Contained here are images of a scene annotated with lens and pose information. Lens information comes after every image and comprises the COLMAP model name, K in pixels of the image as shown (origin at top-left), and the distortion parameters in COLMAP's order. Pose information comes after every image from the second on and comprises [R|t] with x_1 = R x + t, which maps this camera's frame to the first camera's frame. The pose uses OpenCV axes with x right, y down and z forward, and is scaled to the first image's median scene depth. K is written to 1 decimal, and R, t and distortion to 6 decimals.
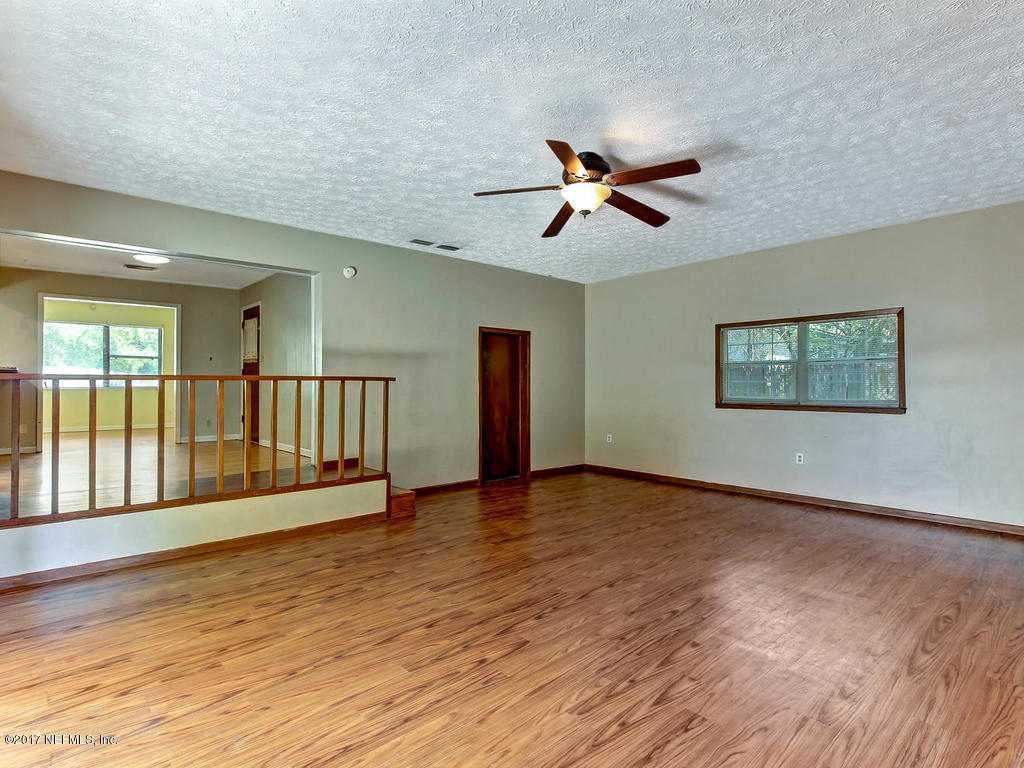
lens RADIAL K [[536.5, 0, 513.2], [0, 536.5, 381.2], [0, 0, 1]] dist [0.010576, -0.002072]
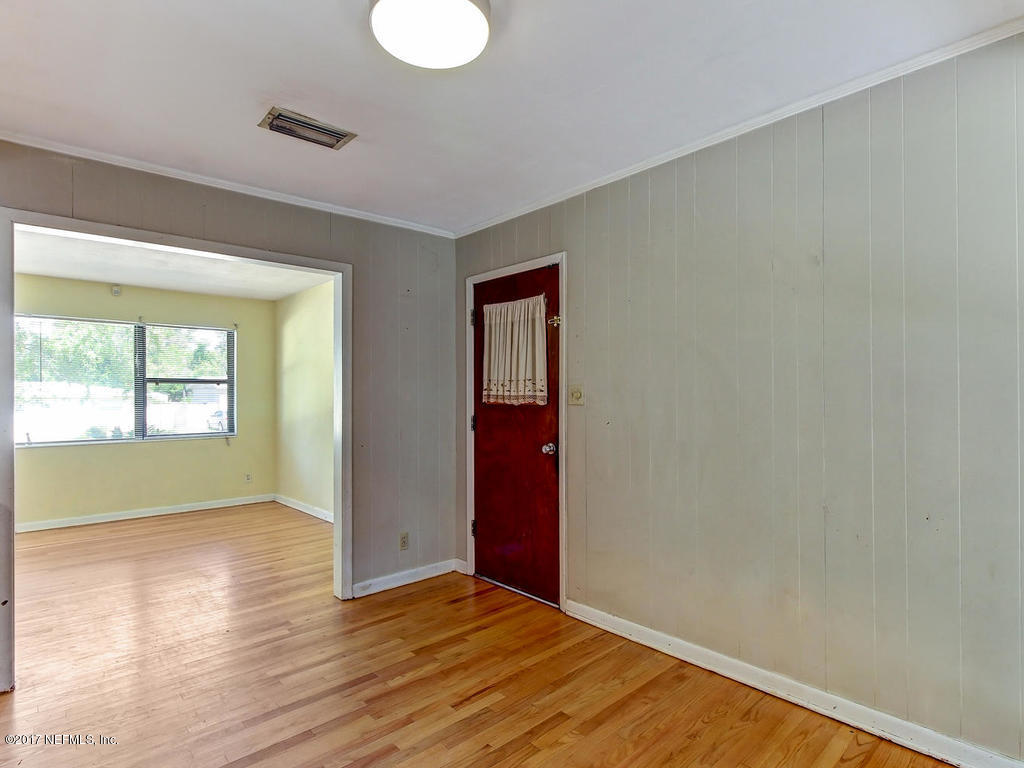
lens RADIAL K [[536.5, 0, 511.0], [0, 536.5, 388.4], [0, 0, 1]] dist [0.010576, -0.002072]
pose [[0.999898, -0.009131, 0.011027, -0.385842], [0.009097, 0.999954, 0.003072, -0.037466], [-0.011055, -0.002971, 0.999934, 0.450462]]
